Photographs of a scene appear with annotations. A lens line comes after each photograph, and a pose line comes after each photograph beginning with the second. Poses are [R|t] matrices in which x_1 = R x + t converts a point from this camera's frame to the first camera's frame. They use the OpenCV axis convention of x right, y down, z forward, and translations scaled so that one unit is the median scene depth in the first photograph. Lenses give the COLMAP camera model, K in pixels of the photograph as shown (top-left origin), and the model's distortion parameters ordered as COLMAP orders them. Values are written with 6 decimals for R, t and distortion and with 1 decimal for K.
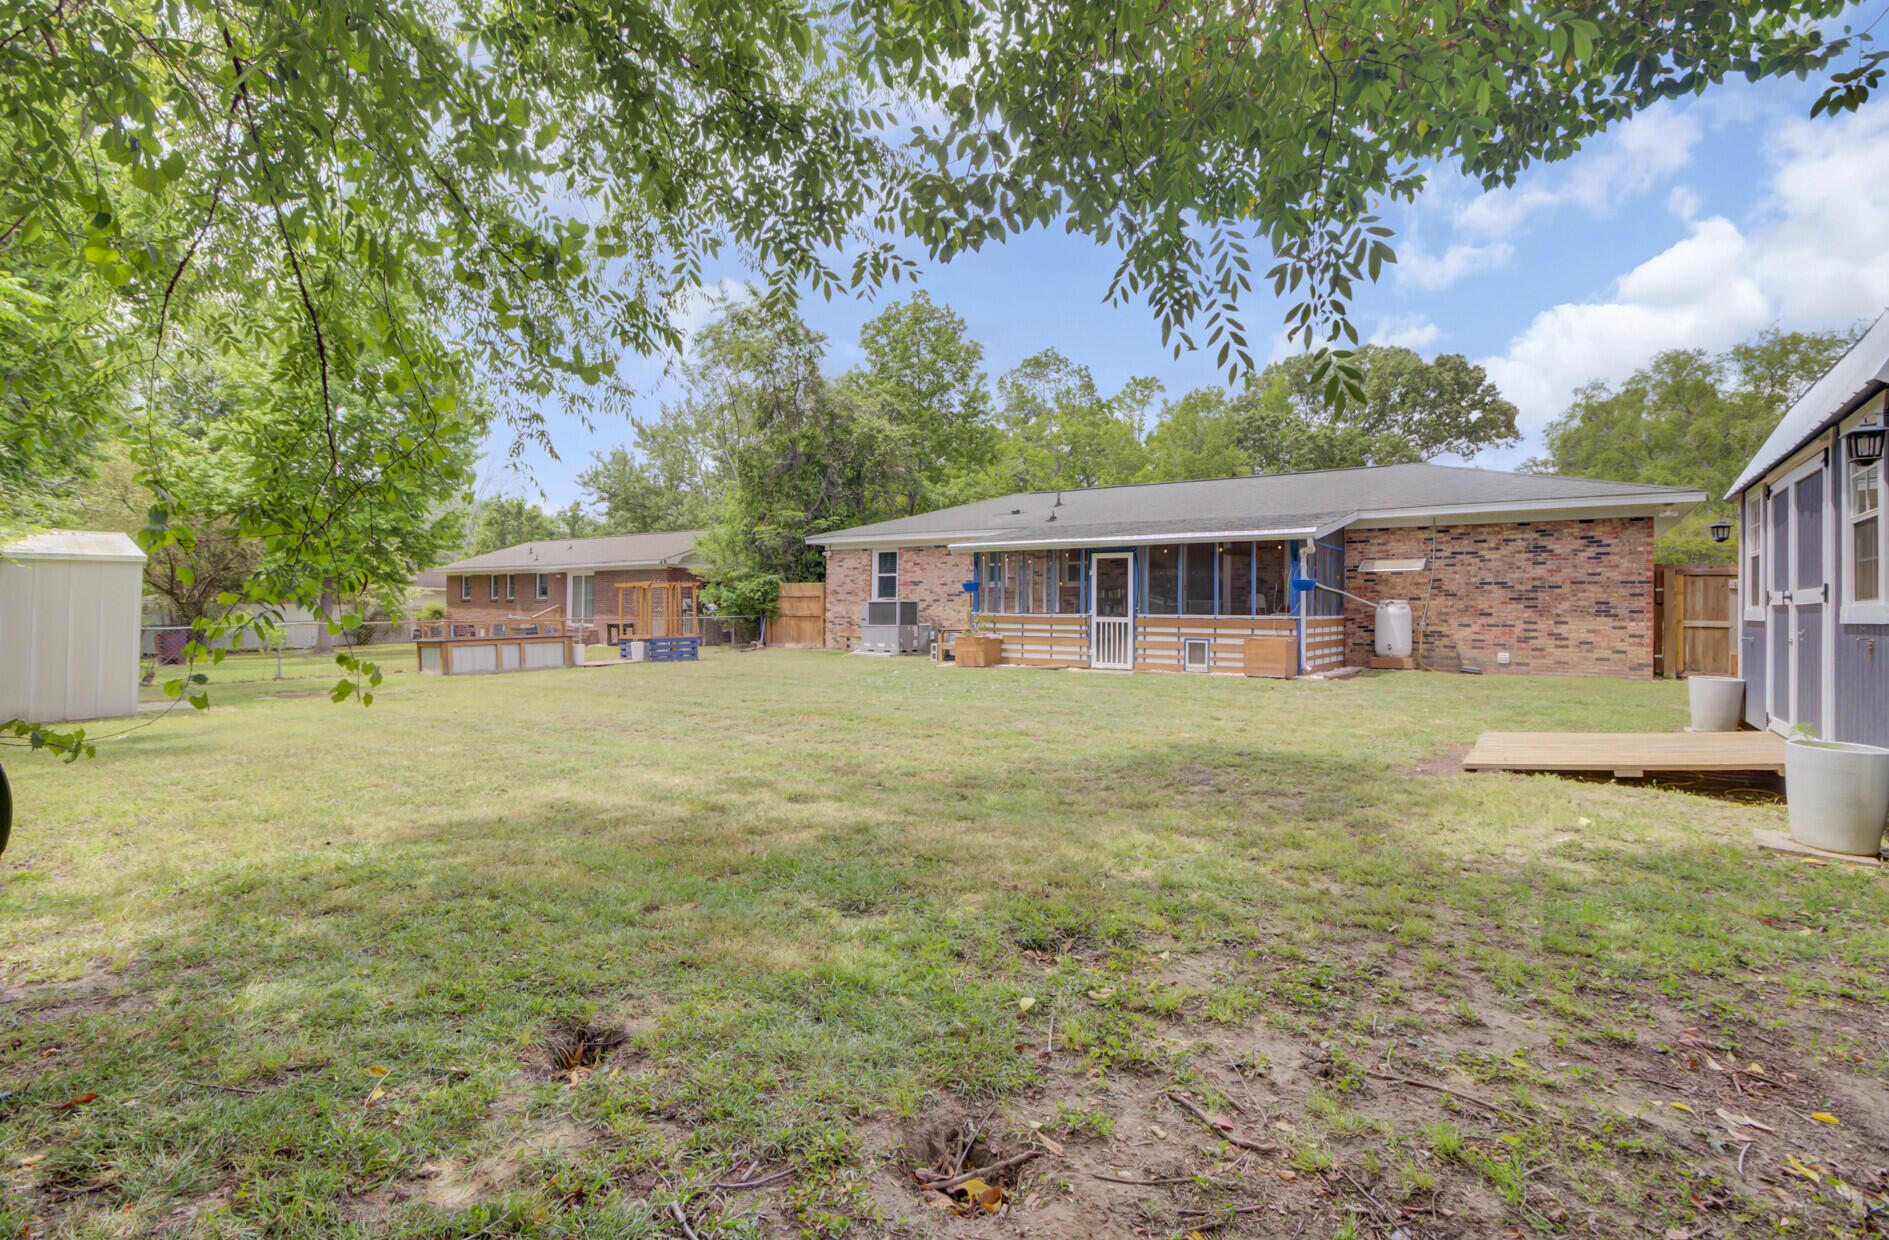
lens RADIAL K [[874.4, 0, 940.5], [0, 874.4, 607.7], [0, 0, 1]] dist [-0.003481, -0.000237]
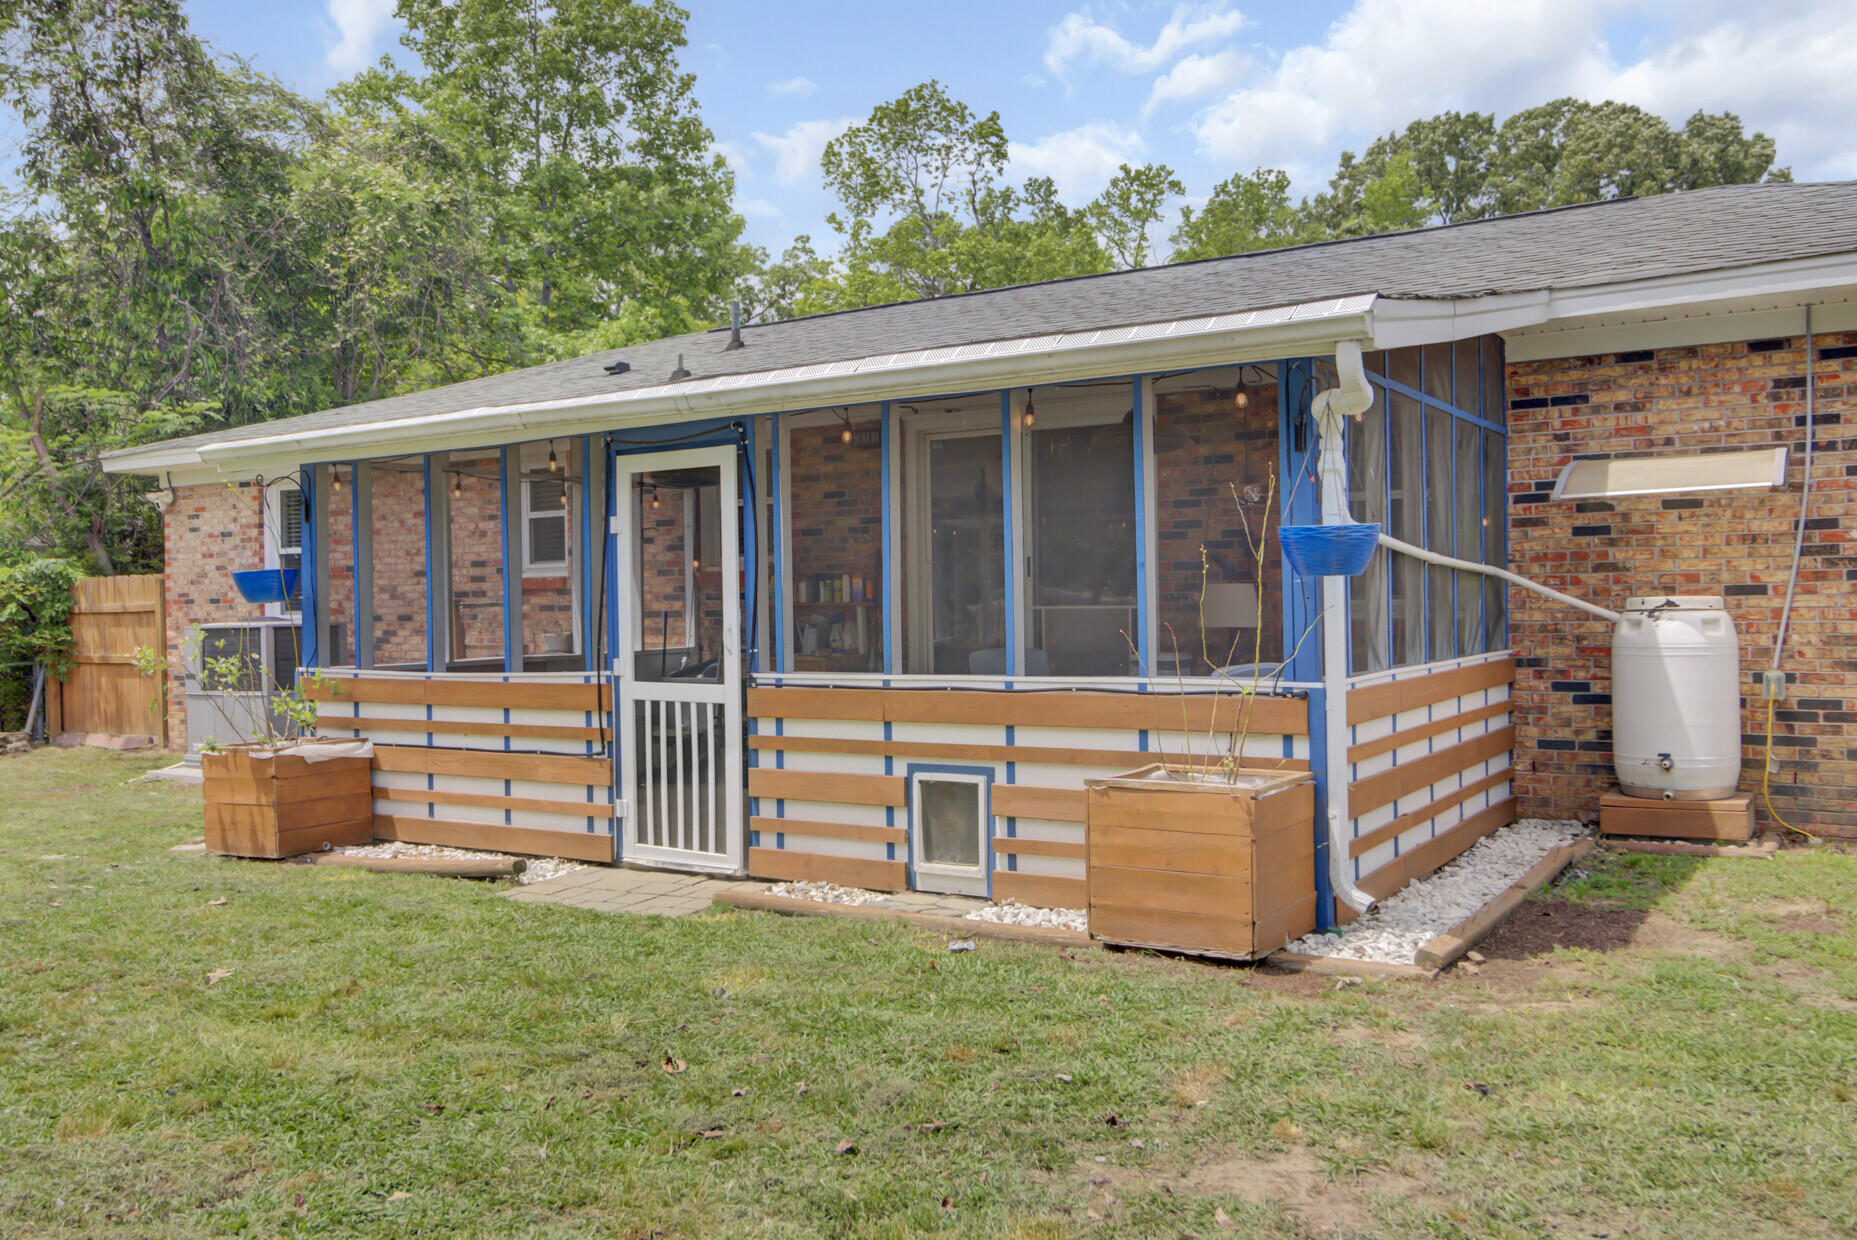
lens RADIAL K [[1478.4, 0, 928.5], [0, 1478.4, 620.0], [0, 0, 1]] dist [-0.005655, -0.004620]
pose [[0.998565, -0.024354, 0.047698, 0.248756], [0.023864, 0.999657, 0.010807, -0.011872], [-0.047945, -0.009653, 0.998803, 0.523809]]
